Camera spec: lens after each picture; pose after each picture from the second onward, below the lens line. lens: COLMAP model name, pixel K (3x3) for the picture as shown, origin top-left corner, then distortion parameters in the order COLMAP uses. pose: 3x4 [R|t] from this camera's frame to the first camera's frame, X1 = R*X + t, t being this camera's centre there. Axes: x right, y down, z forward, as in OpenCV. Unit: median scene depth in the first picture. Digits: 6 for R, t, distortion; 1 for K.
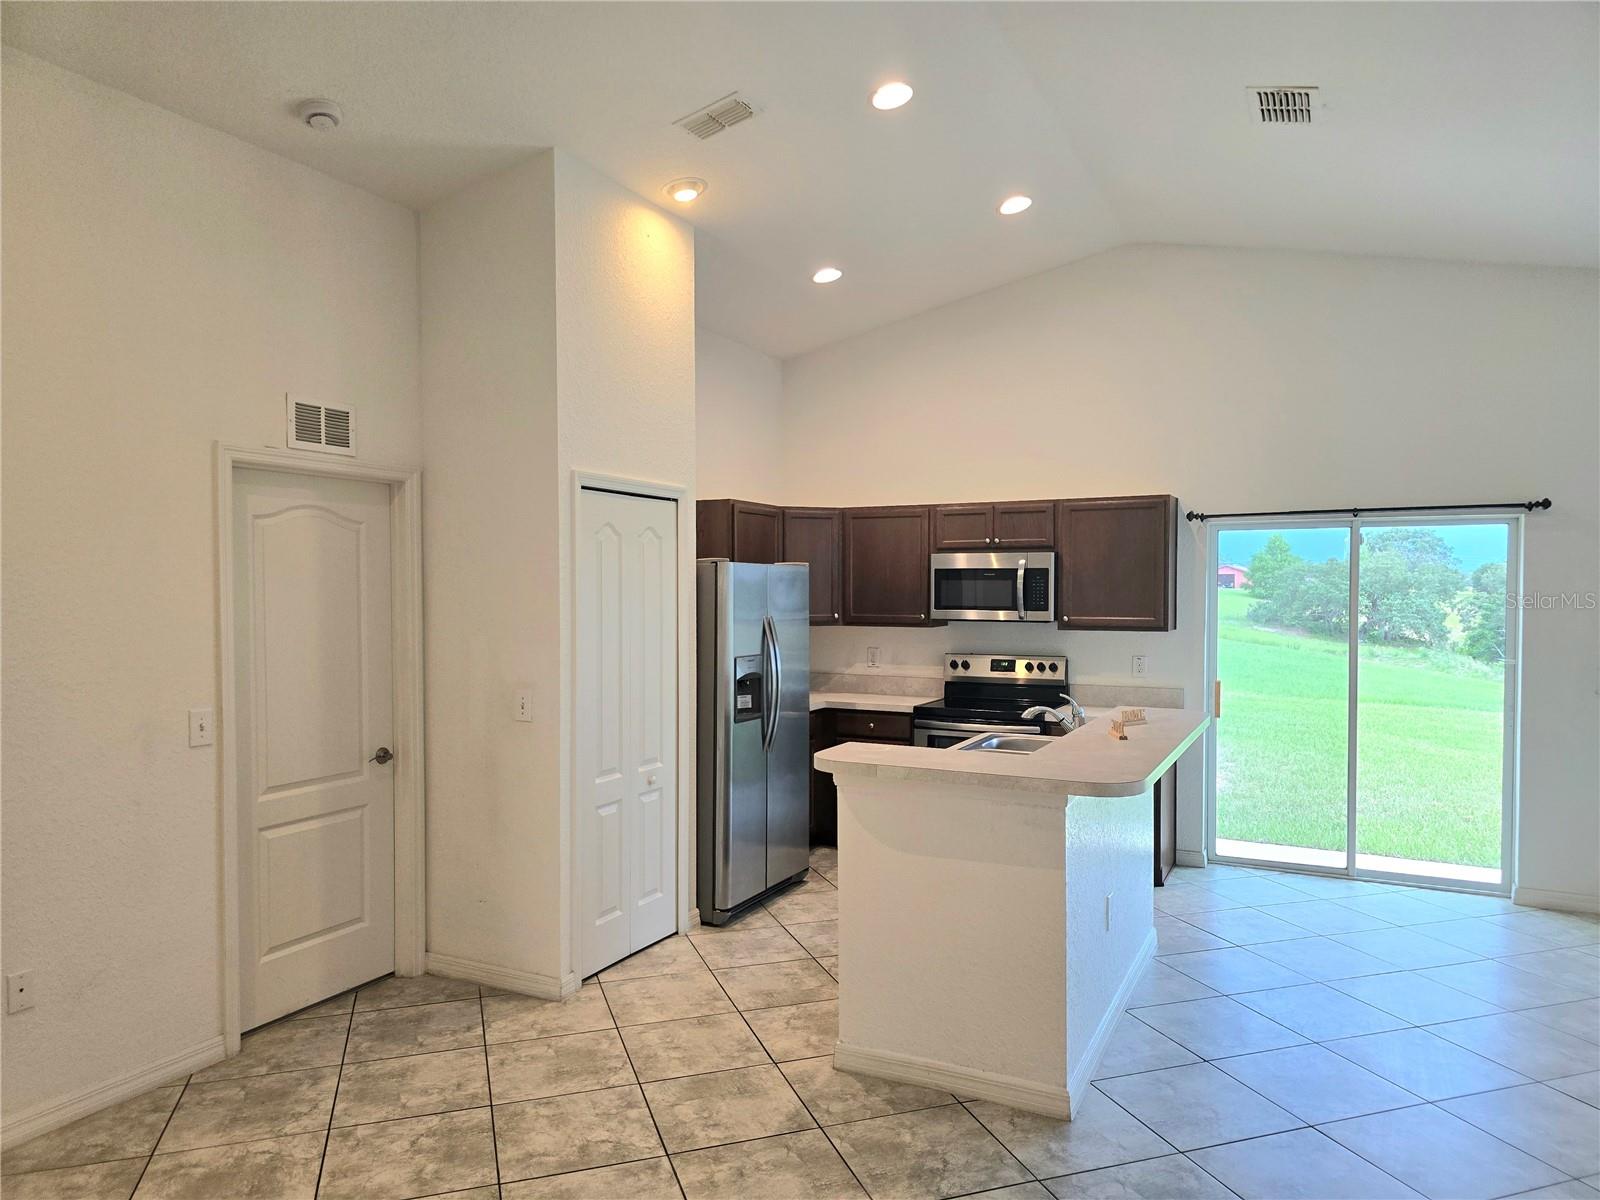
lens RADIAL K [[1076.2, 0, 792.4], [0, 1076.2, 618.9], [0, 0, 1]] dist [0.057683, -0.052081]
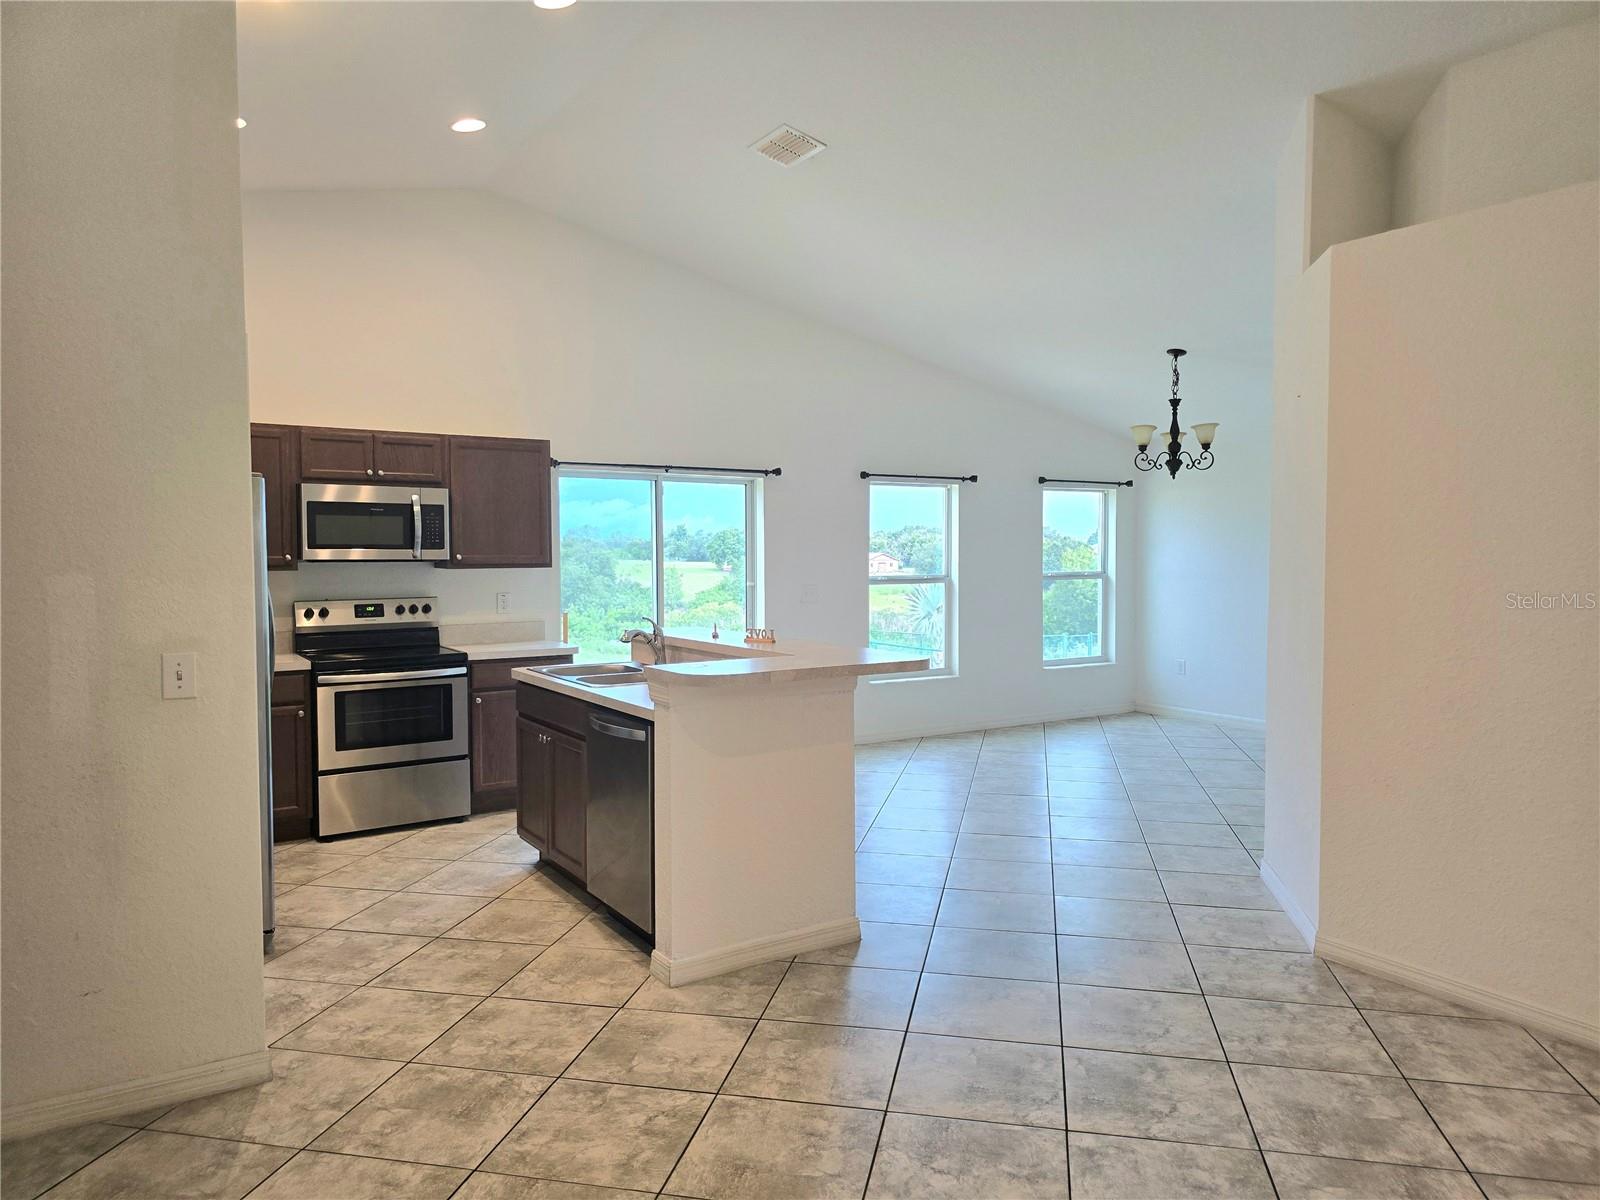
lens RADIAL K [[1076.2, 0, 812.3], [0, 1076.2, 601.3], [0, 0, 1]] dist [0.057683, -0.052081]
pose [[0.499217, -0.042322, 0.865442, -0.442553], [0.027401, 0.999078, 0.033052, 0.016391], [-0.866043, 0.007214, 0.499917, 0.226140]]
